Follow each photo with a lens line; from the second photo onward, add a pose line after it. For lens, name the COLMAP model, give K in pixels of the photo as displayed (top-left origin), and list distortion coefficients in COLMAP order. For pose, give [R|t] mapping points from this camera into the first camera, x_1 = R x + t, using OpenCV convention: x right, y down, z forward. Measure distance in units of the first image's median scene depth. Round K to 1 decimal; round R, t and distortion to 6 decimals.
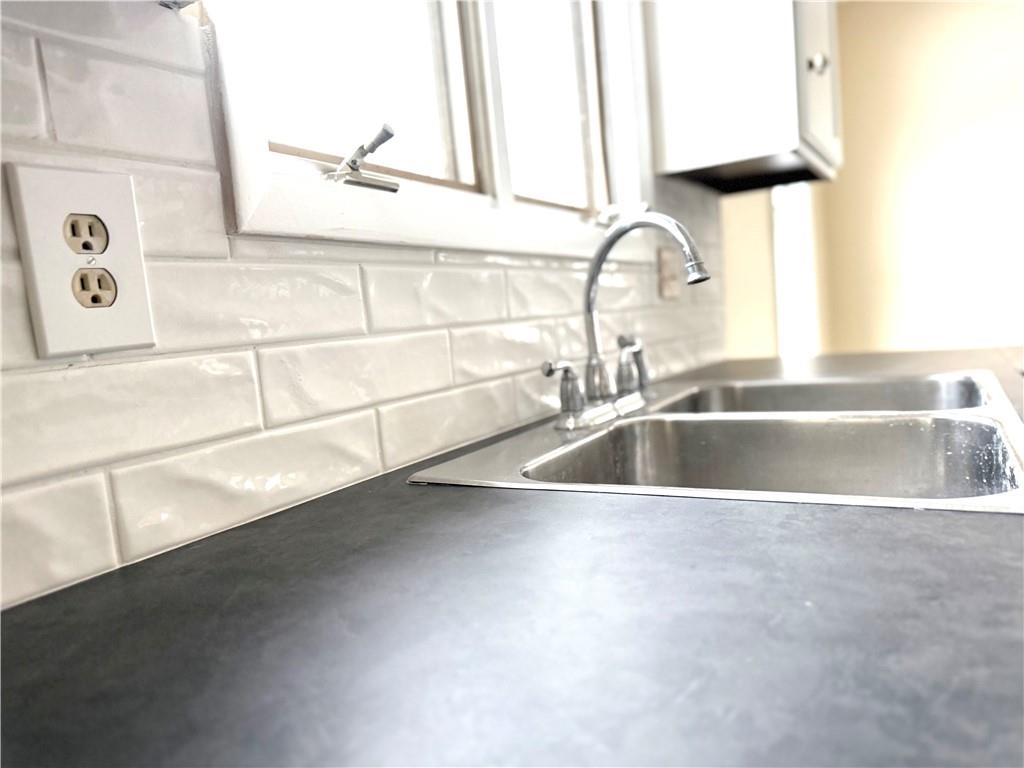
lens RADIAL K [[728.8, 0, 508.4], [0, 728.8, 392.3], [0, 0, 1]] dist [0.030375, -0.020515]
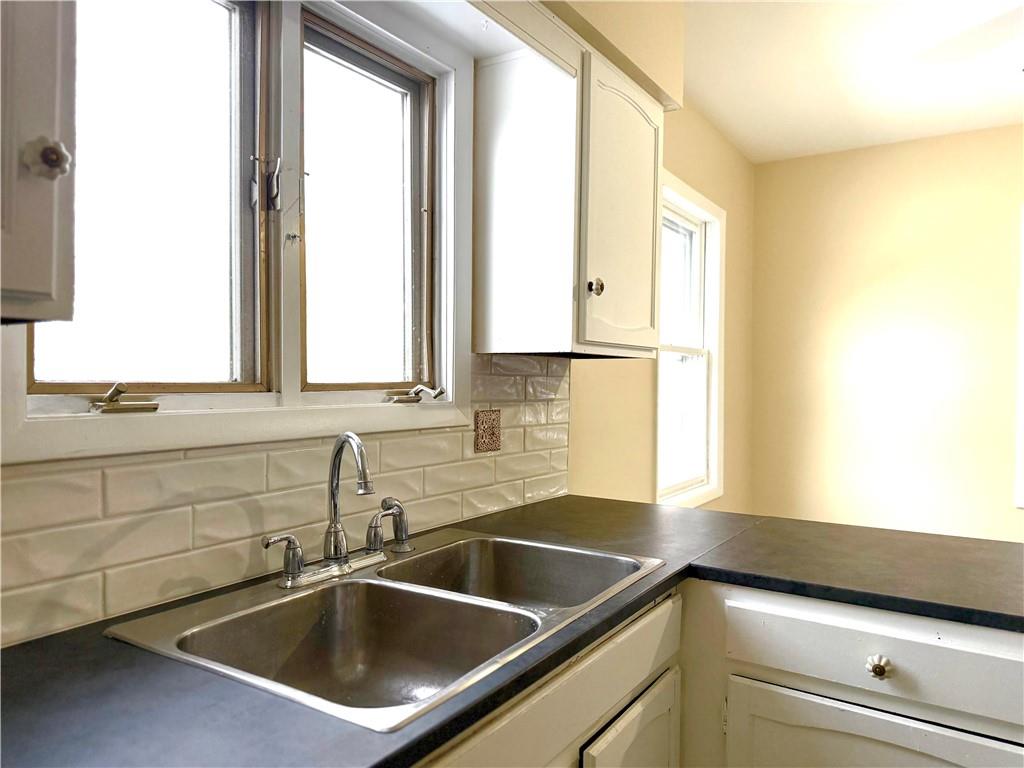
lens RADIAL K [[728.8, 0, 514.7], [0, 728.8, 375.7], [0, 0, 1]] dist [0.030375, -0.020515]
pose [[0.994732, 0.096851, -0.033584, 0.536280], [-0.099707, 0.990217, -0.097614, -0.254573], [0.023801, 0.100449, 0.994658, -0.359514]]
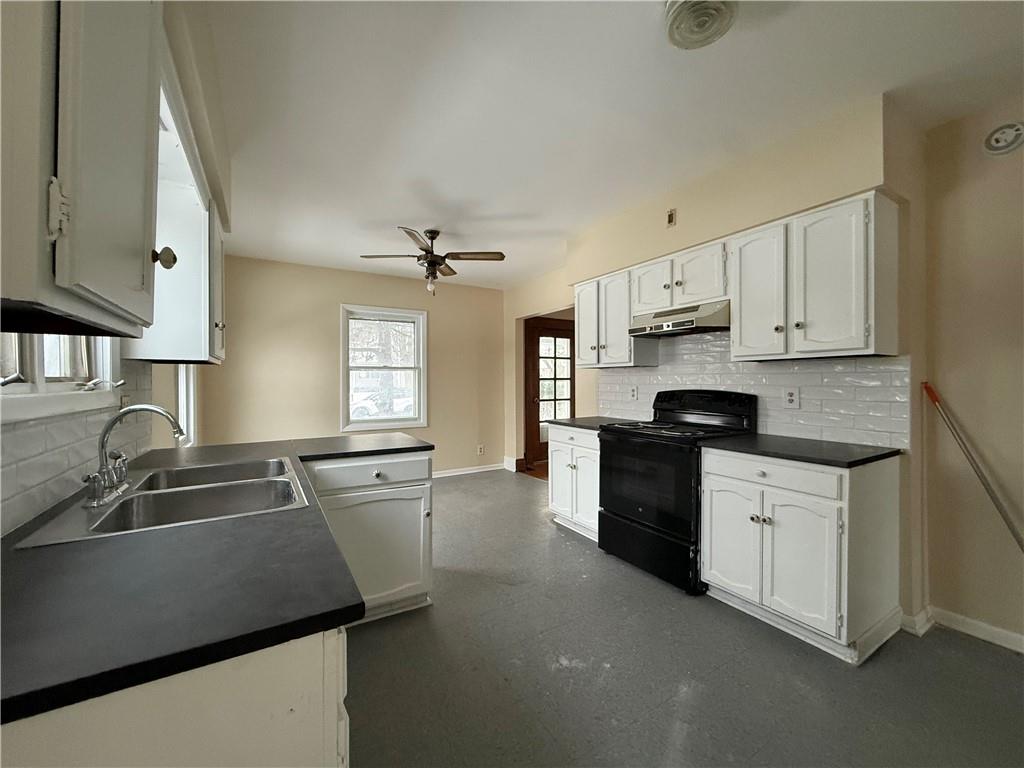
lens RADIAL K [[409.7, 0, 505.7], [0, 409.7, 383.4], [0, 0, 1]] dist [0.001425, 0.000659]
pose [[0.478676, 0.081065, 0.874241, -0.422962], [0.048134, 0.991808, -0.118322, -0.106602], [-0.876671, 0.098718, 0.470852, -0.616047]]
